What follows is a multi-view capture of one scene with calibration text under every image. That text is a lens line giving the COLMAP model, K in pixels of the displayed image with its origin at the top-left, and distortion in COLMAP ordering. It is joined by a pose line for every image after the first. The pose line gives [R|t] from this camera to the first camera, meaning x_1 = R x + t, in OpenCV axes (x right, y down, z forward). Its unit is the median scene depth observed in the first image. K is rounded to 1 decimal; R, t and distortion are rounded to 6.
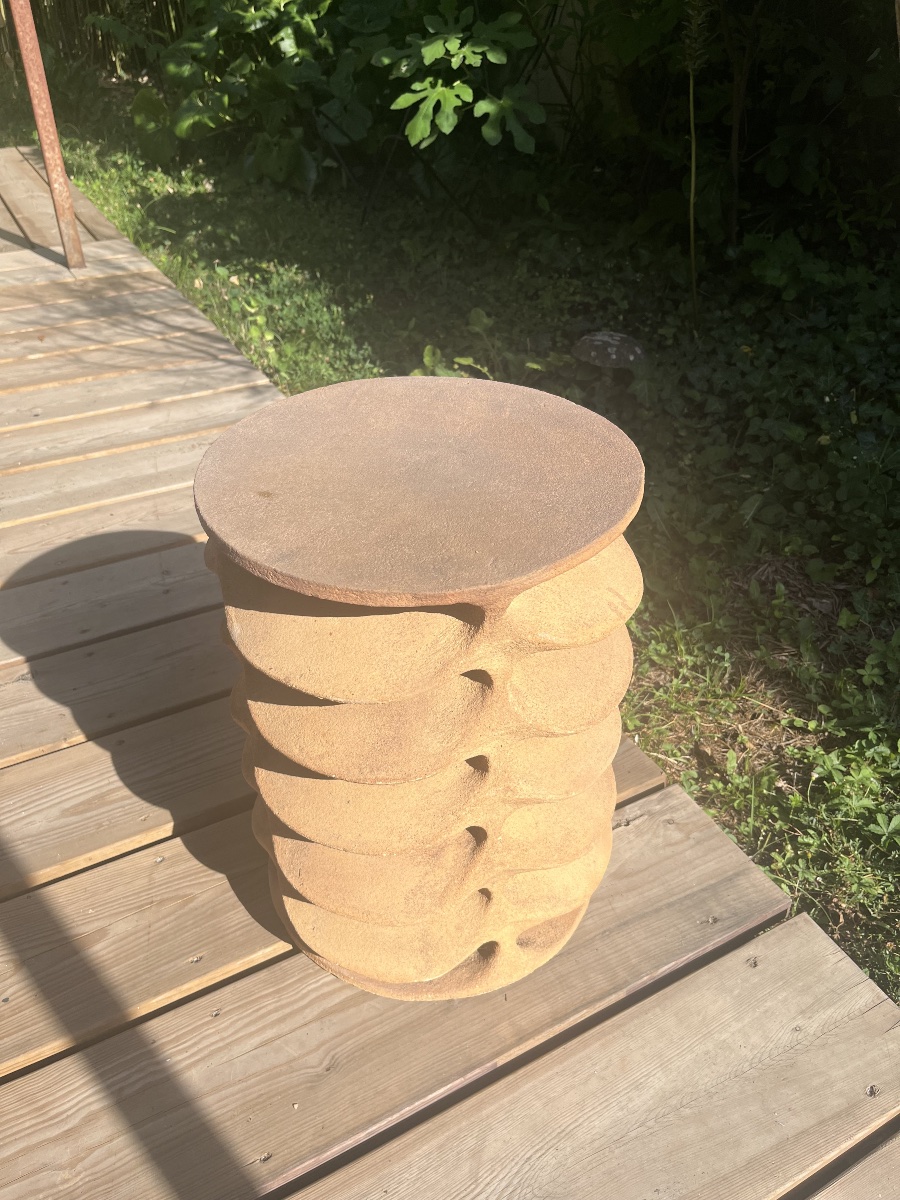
lens RADIAL K [[919.1, 0, 459.6], [0, 919.1, 609.0], [0, 0, 1]] dist [0.063212, -0.091523]
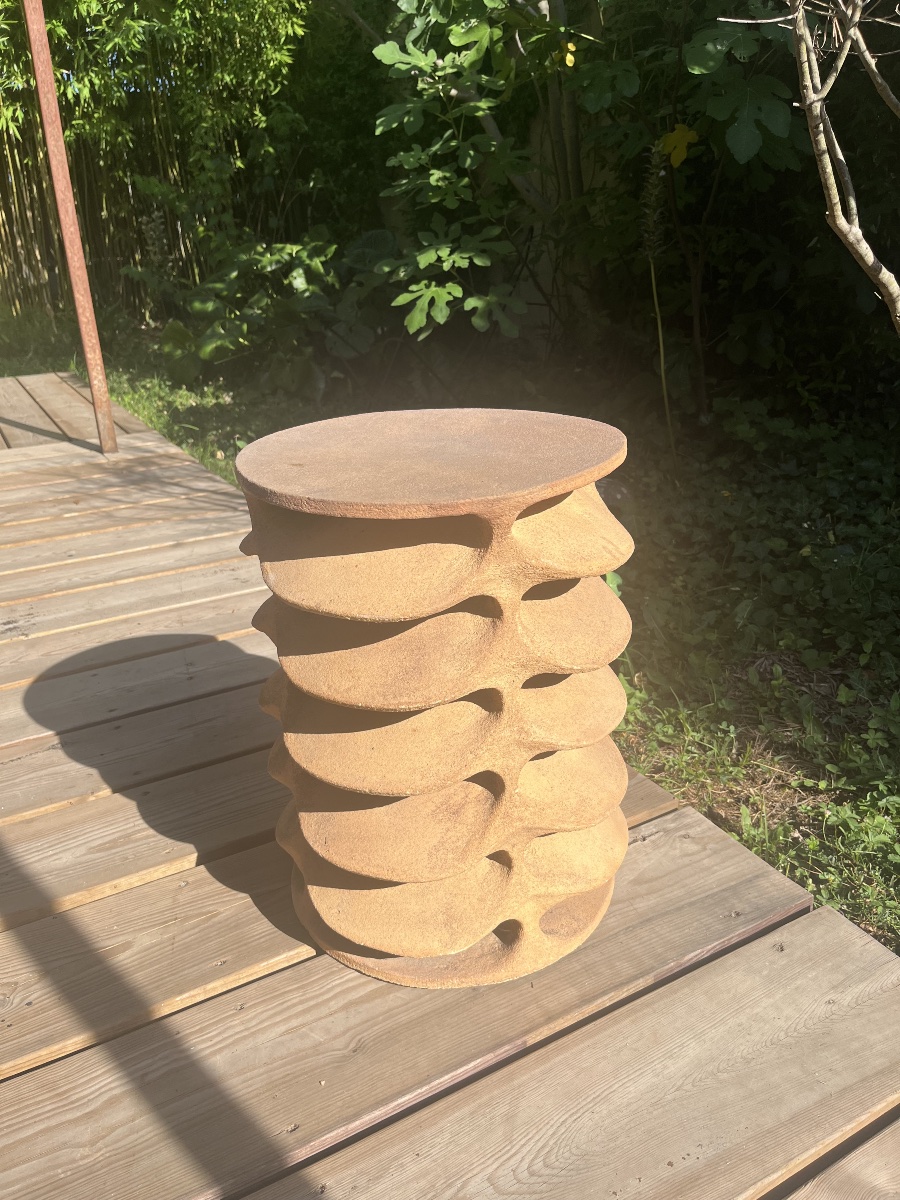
lens RADIAL K [[919.1, 0, 451.9], [0, 919.1, 607.1], [0, 0, 1]] dist [0.063212, -0.091523]
pose [[0.999221, -0.038497, -0.008662, -0.005405], [0.035405, 0.971597, -0.233977, 0.119730], [0.017424, 0.233488, 0.972204, -0.026919]]
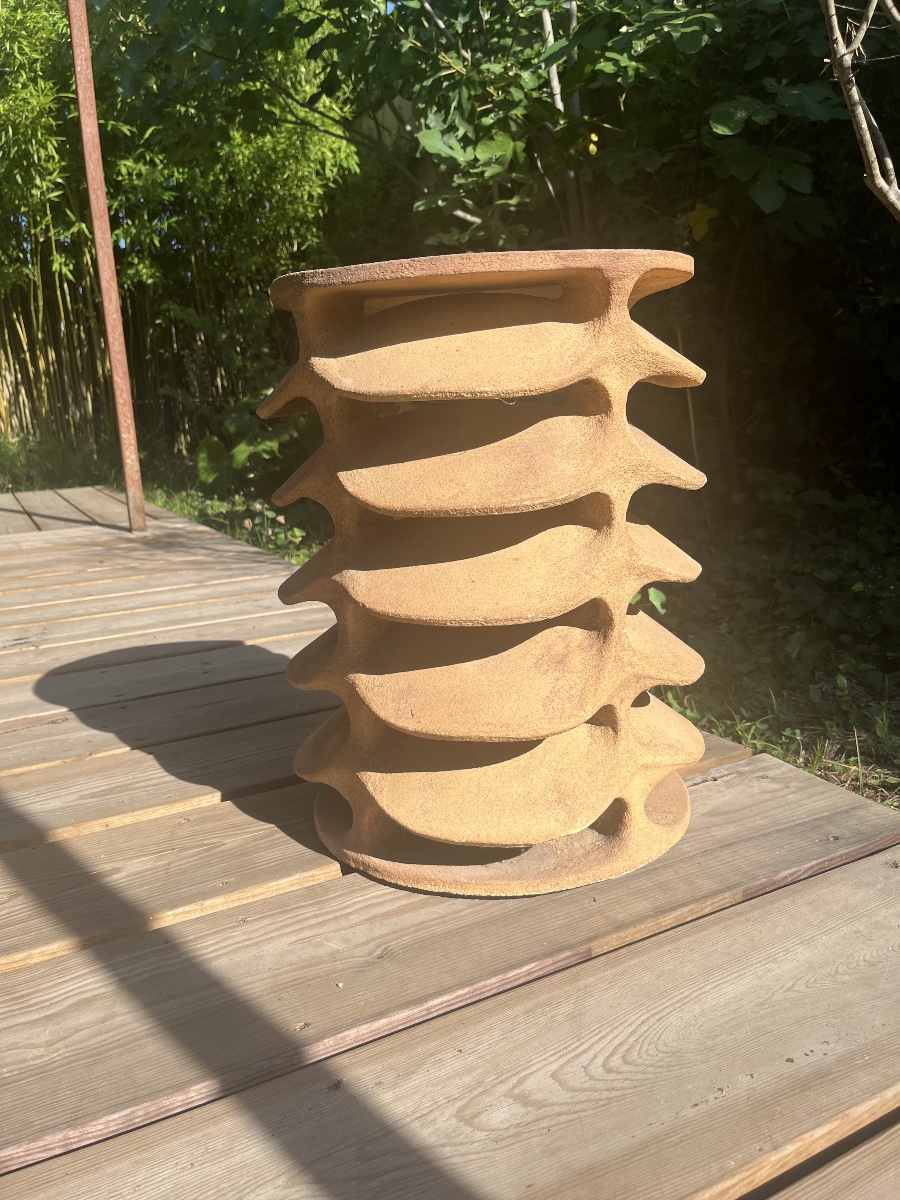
lens RADIAL K [[919.1, 0, 448.7], [0, 919.1, 609.4], [0, 0, 1]] dist [0.063212, -0.091523]
pose [[0.998392, -0.046182, -0.032887, -0.018693], [0.029506, 0.918573, -0.394149, 0.235257], [0.048412, 0.392544, 0.918458, 0.067290]]
